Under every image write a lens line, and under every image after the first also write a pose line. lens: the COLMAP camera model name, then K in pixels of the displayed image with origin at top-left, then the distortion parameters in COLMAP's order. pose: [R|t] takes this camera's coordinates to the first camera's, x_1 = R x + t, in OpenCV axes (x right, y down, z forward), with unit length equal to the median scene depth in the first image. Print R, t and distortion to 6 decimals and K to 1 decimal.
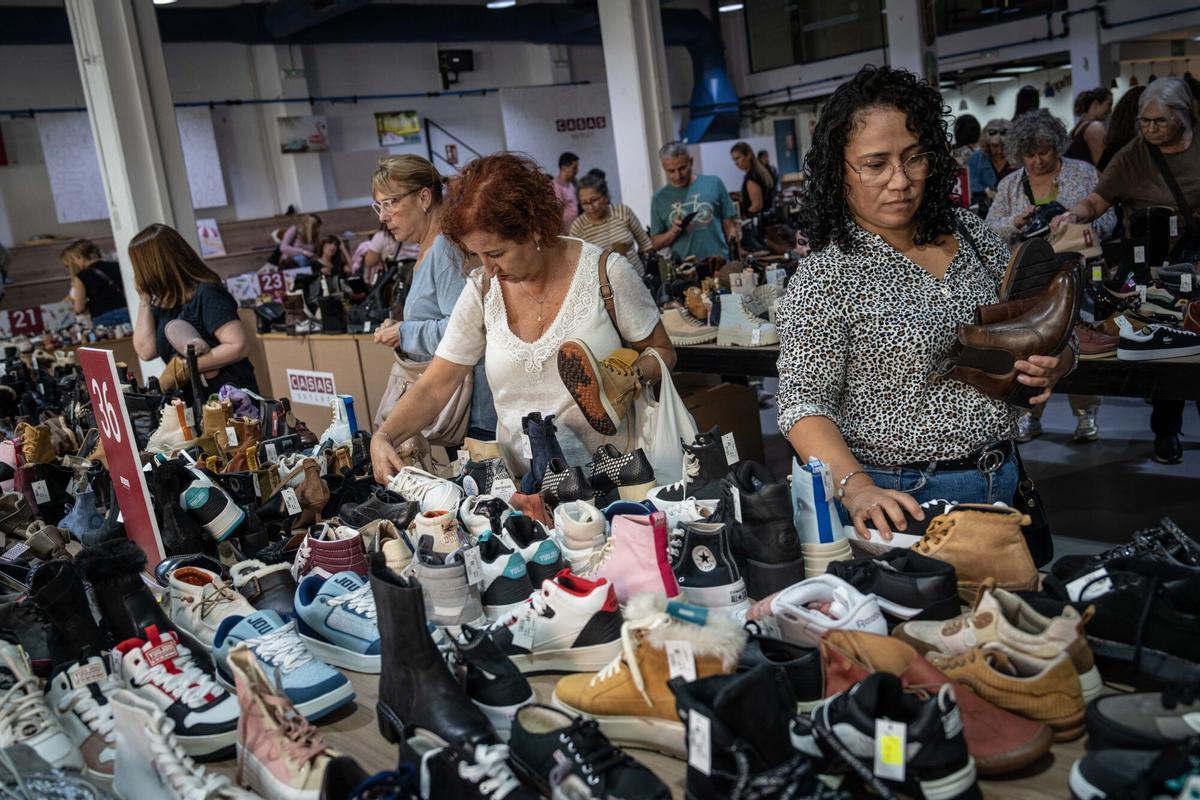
lens RADIAL K [[1147.9, 0, 594.4], [0, 1147.9, 409.1], [0, 0, 1]] dist [0.001427, 0.000000]
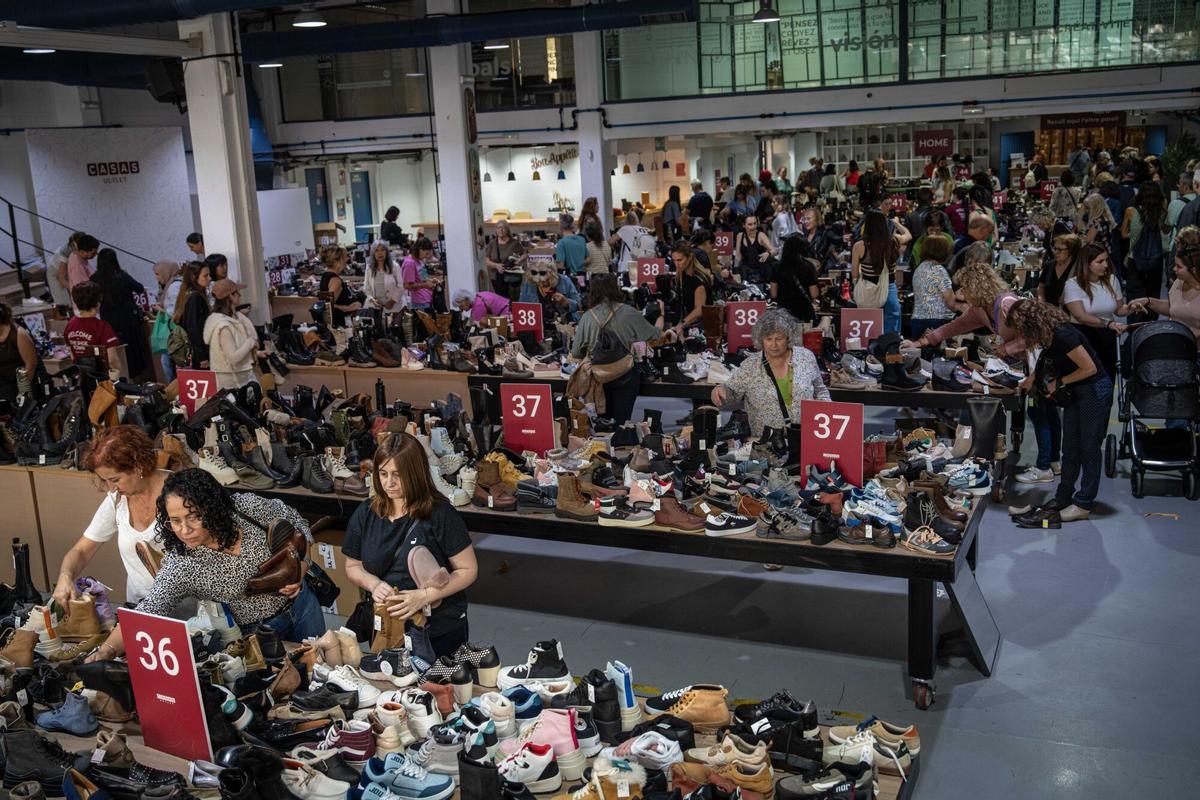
lens RADIAL K [[1203.9, 0, 601.3], [0, 1203.9, 395.3], [0, 0, 1]] dist [-0.011881, 0.000000]
pose [[0.905040, -0.007356, 0.425263, -0.201746], [0.013997, 0.999824, -0.012494, -0.110613], [-0.425097, 0.017260, 0.904983, -0.243973]]
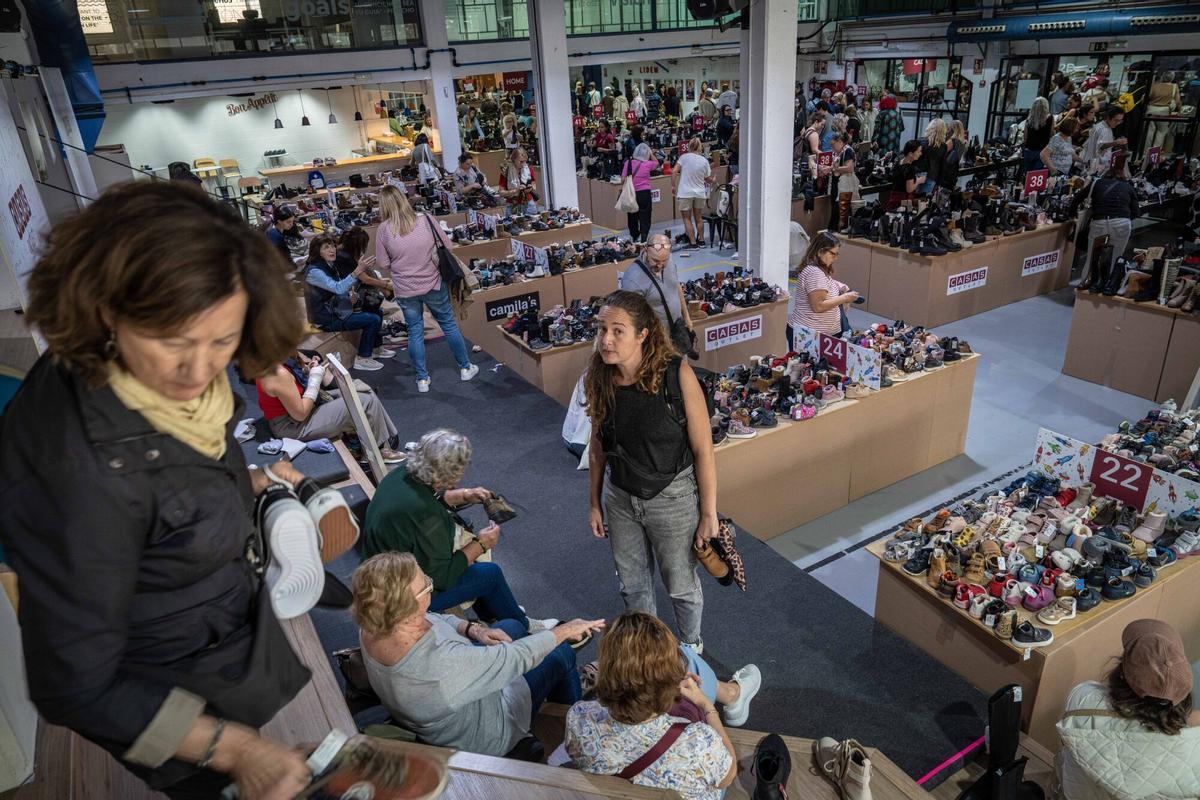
lens RADIAL K [[793.9, 0, 597.7], [0, 793.9, 403.3], [0, 0, 1]] dist [-0.011667, -0.000523]
pose [[0.234574, -0.294546, 0.926400, -1.226820], [0.208054, 0.946120, 0.248134, -0.379452], [-0.949573, 0.134535, 0.283217, 1.566239]]
